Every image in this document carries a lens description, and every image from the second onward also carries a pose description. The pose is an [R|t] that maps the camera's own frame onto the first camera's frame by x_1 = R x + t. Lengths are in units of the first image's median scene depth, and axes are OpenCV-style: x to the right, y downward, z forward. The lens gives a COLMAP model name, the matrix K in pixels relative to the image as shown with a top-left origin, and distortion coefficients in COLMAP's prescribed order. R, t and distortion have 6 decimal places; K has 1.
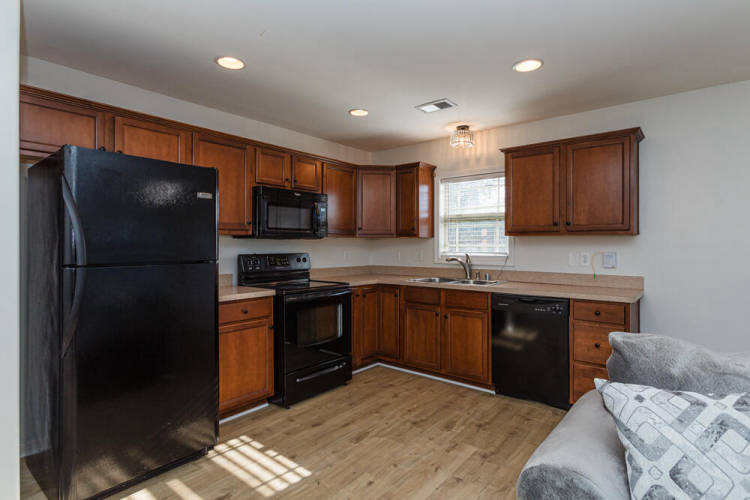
lens RADIAL K [[393.3, 0, 377.2], [0, 393.3, 243.1], [0, 0, 1]] dist [-0.006400, -0.000143]
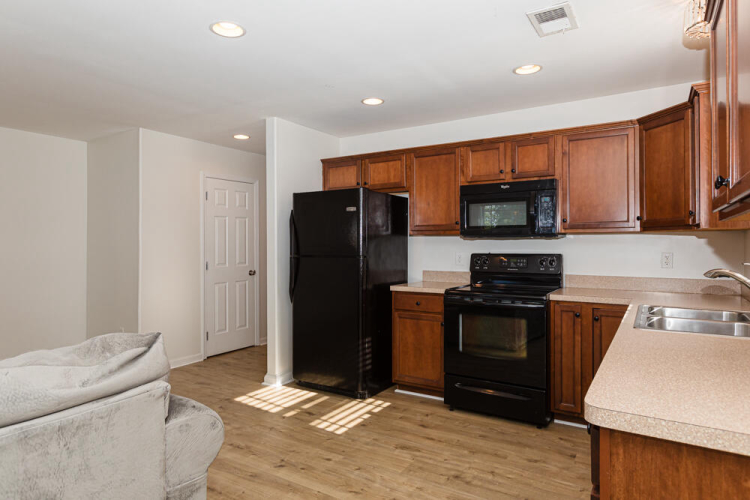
lens RADIAL K [[448.5, 0, 375.1], [0, 448.5, 242.7], [0, 0, 1]] dist [0.001086, 0.000129]
pose [[0.119606, -0.003392, -0.992816, 0.853038], [0.007103, 0.999971, -0.002561, 0.002321], [0.992796, -0.006746, 0.119627, 0.666183]]
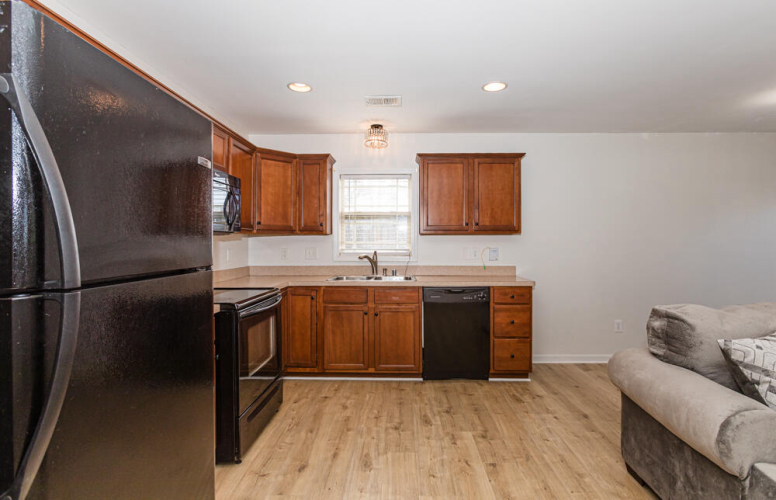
lens RADIAL K [[375.2, 0, 396.7], [0, 375.2, 243.4], [0, 0, 1]] dist [-0.011572, 0.000058]
pose [[0.784321, -0.003271, 0.620346, -0.421631], [-0.001602, 0.999972, 0.007298, 0.001115], [-0.620353, -0.006718, 0.784294, 0.258539]]
